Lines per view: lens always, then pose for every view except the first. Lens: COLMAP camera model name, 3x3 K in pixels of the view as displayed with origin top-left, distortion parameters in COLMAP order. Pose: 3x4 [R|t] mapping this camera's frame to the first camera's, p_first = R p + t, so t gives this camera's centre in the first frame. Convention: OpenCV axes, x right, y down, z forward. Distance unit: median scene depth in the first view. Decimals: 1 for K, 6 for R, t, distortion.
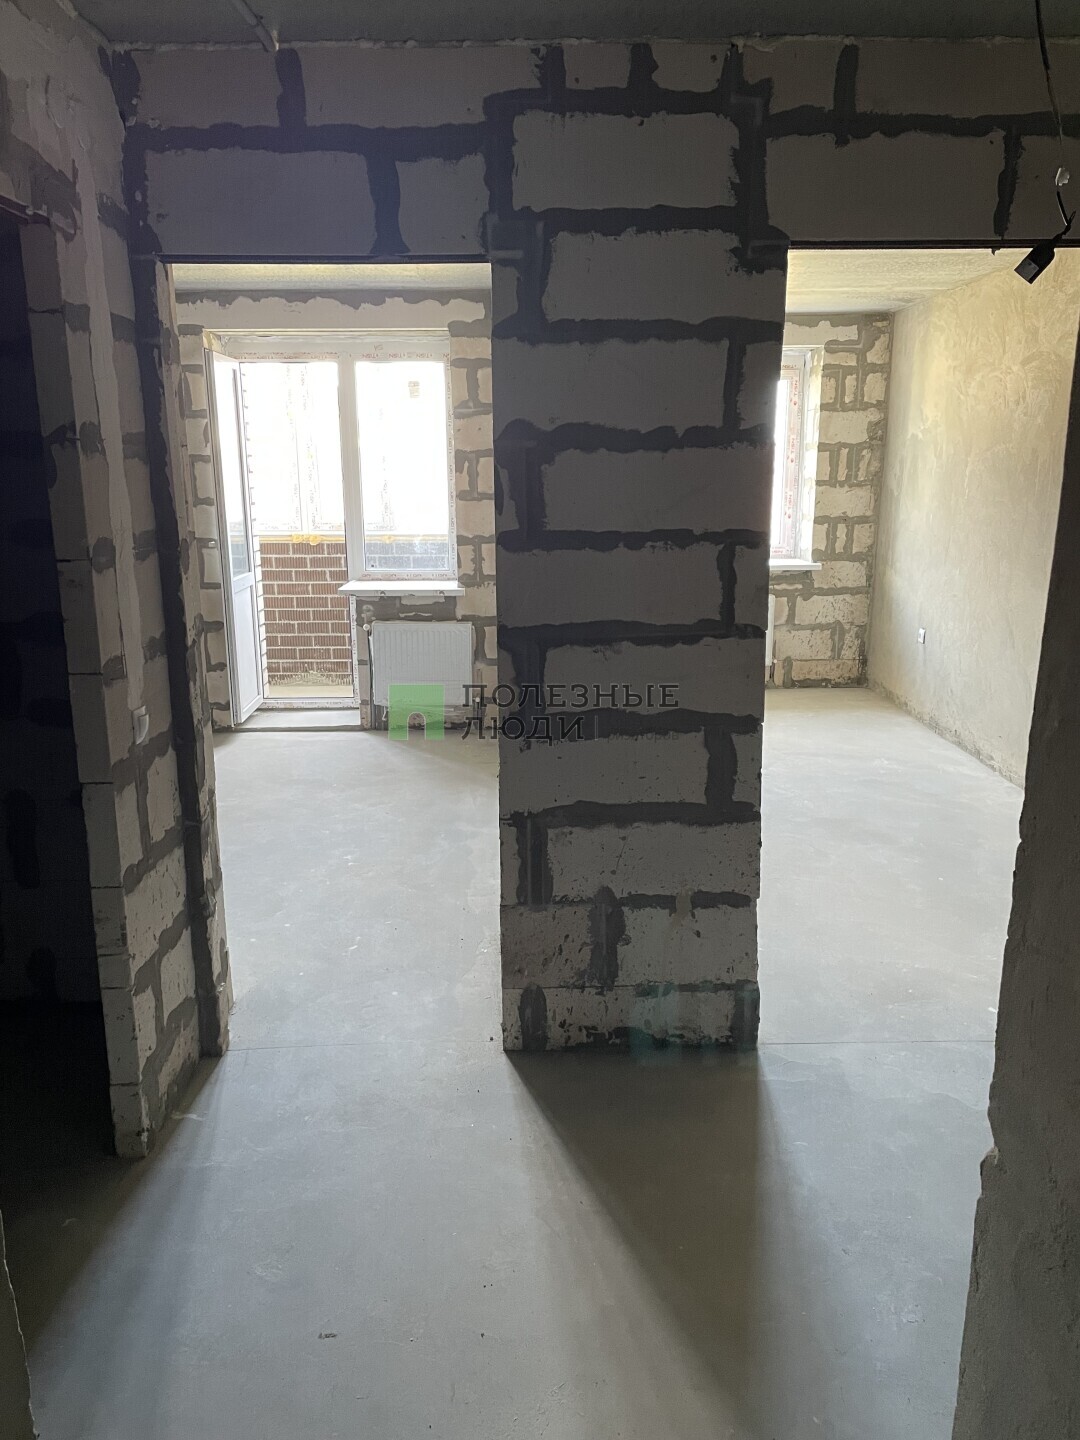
lens RADIAL K [[1088.7, 0, 530.6], [0, 1088.7, 717.4], [0, 0, 1]] dist [0.087604, -0.067648]
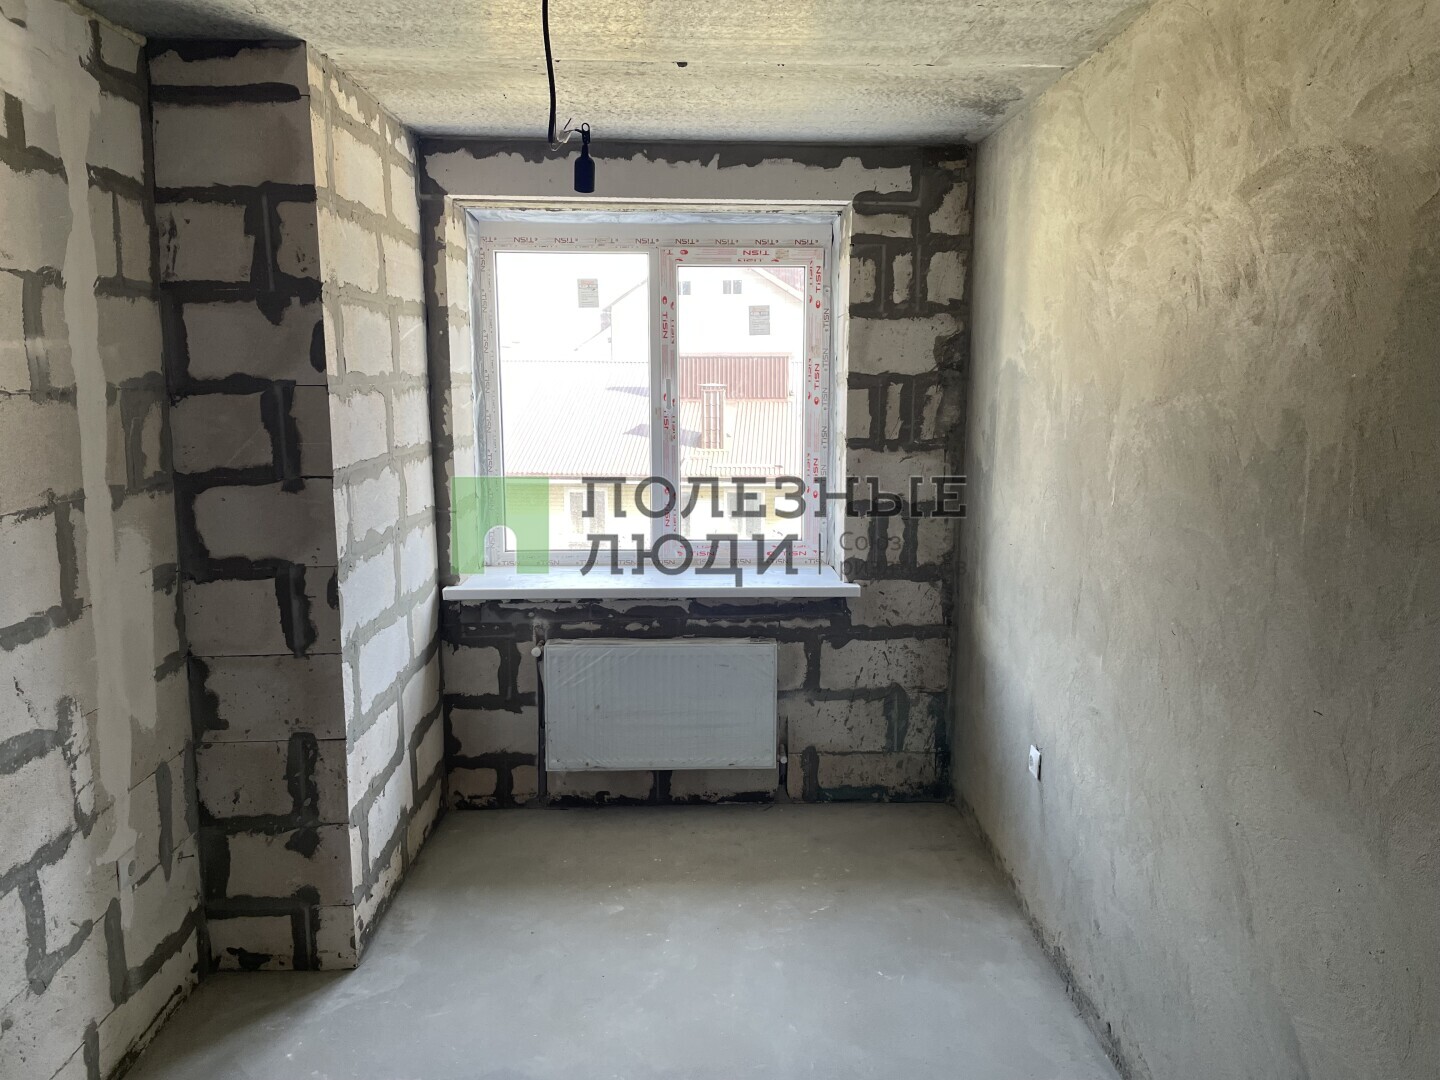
lens RADIAL K [[1088.7, 0, 715.7], [0, 1088.7, 540.3], [0, 0, 1]] dist [0.087604, -0.067648]
pose [[0.999789, 0.003137, 0.020309, 0.184750], [-0.001533, 0.996909, -0.078546, -0.122600], [-0.020493, 0.078498, 0.996704, 0.460442]]
